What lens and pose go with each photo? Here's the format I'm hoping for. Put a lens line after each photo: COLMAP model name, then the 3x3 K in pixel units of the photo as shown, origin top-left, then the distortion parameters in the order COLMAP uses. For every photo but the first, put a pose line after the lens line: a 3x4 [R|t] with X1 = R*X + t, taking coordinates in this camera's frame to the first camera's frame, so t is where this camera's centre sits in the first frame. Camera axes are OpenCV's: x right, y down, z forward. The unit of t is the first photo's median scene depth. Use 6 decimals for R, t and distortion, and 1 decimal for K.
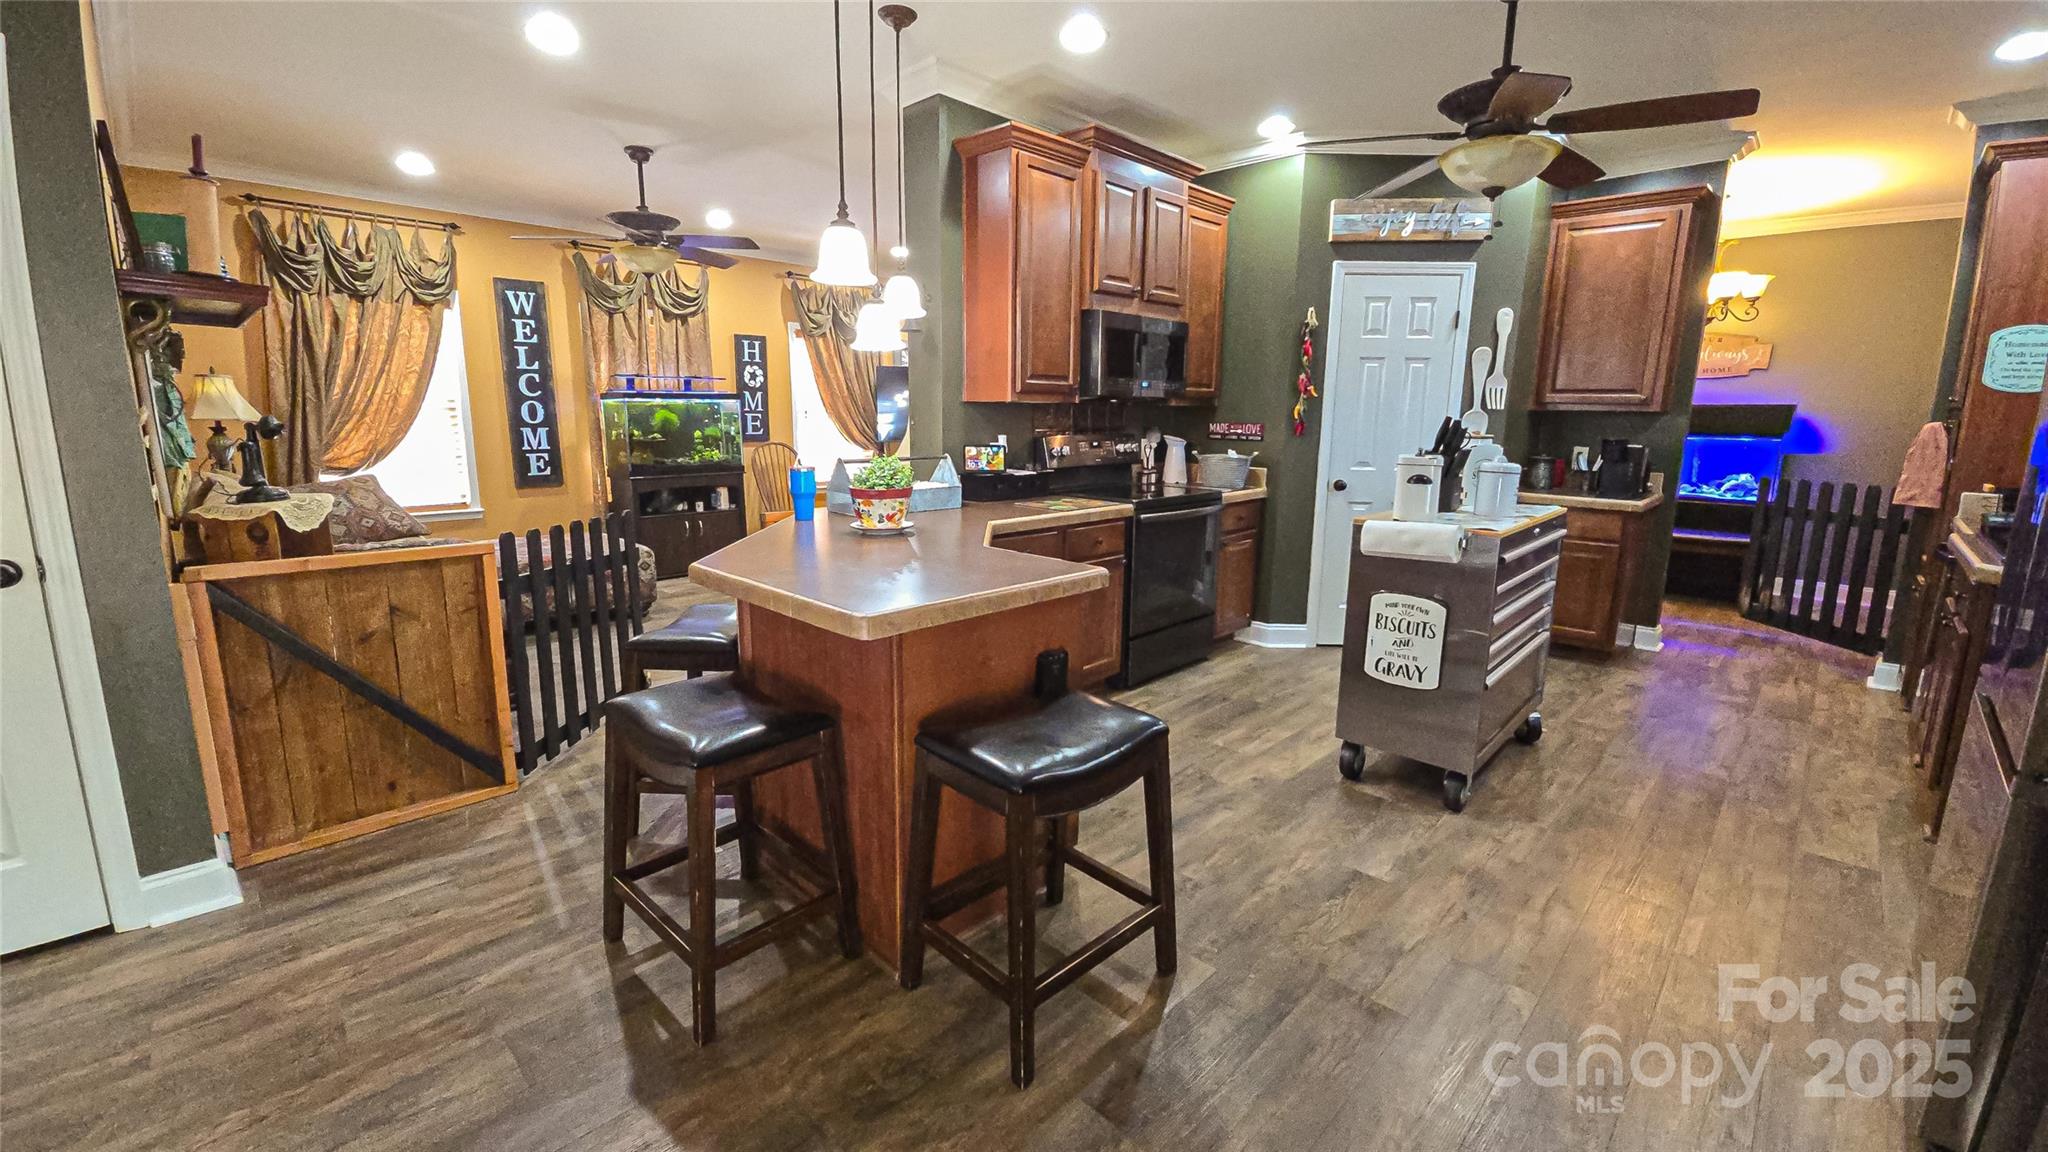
lens RADIAL K [[843.0, 0, 1022.4], [0, 843.0, 565.2], [0, 0, 1]] dist [-0.001744, -0.000433]
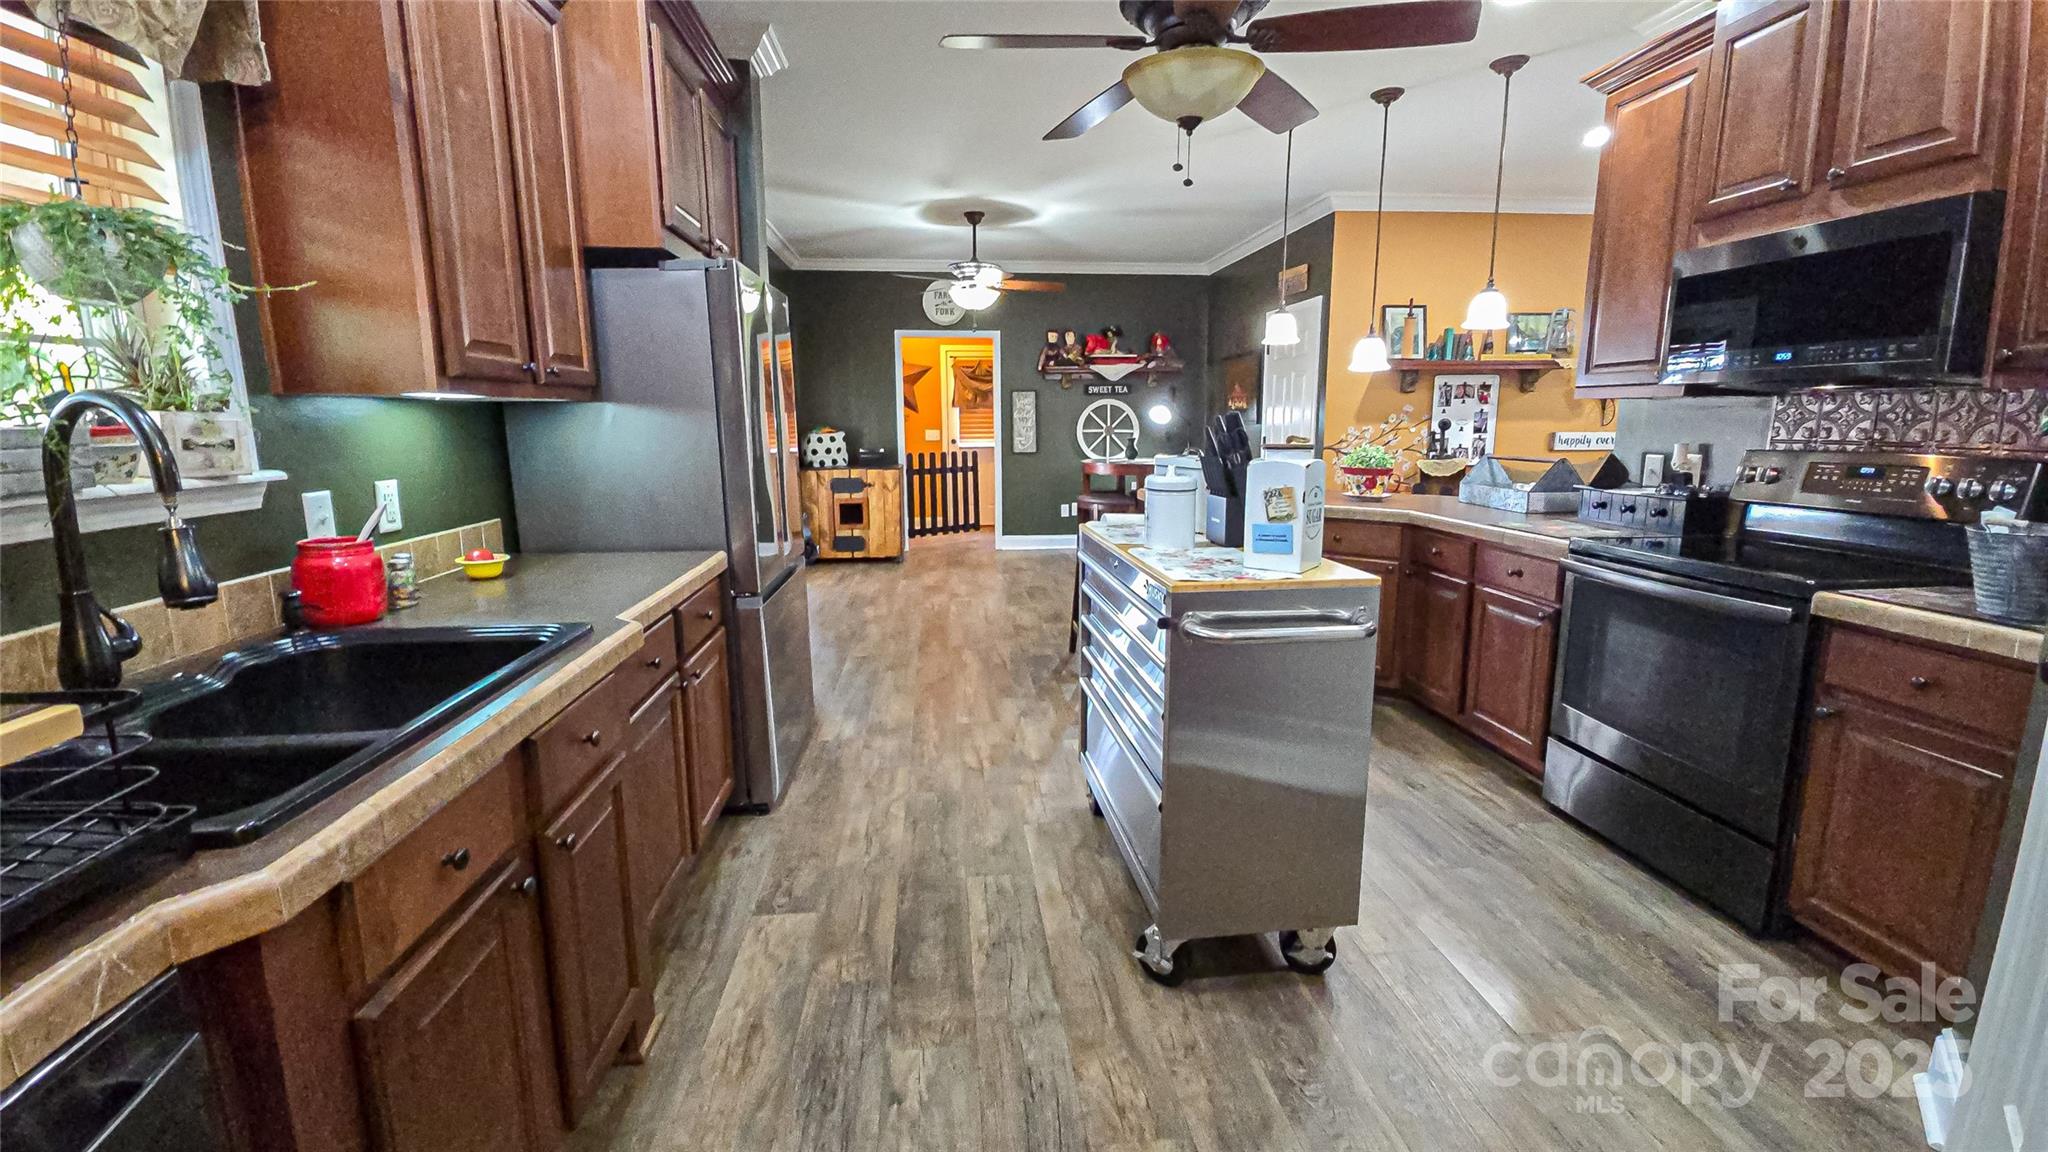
lens RADIAL K [[843.0, 0, 1022.3], [0, 843.0, 562.5], [0, 0, 1]] dist [-0.001744, -0.000433]
pose [[-0.644892, 0.124532, -0.754060, 1.293633], [-0.142811, 0.949623, 0.278965, -0.256806], [0.750812, 0.287591, -0.594619, 1.450915]]
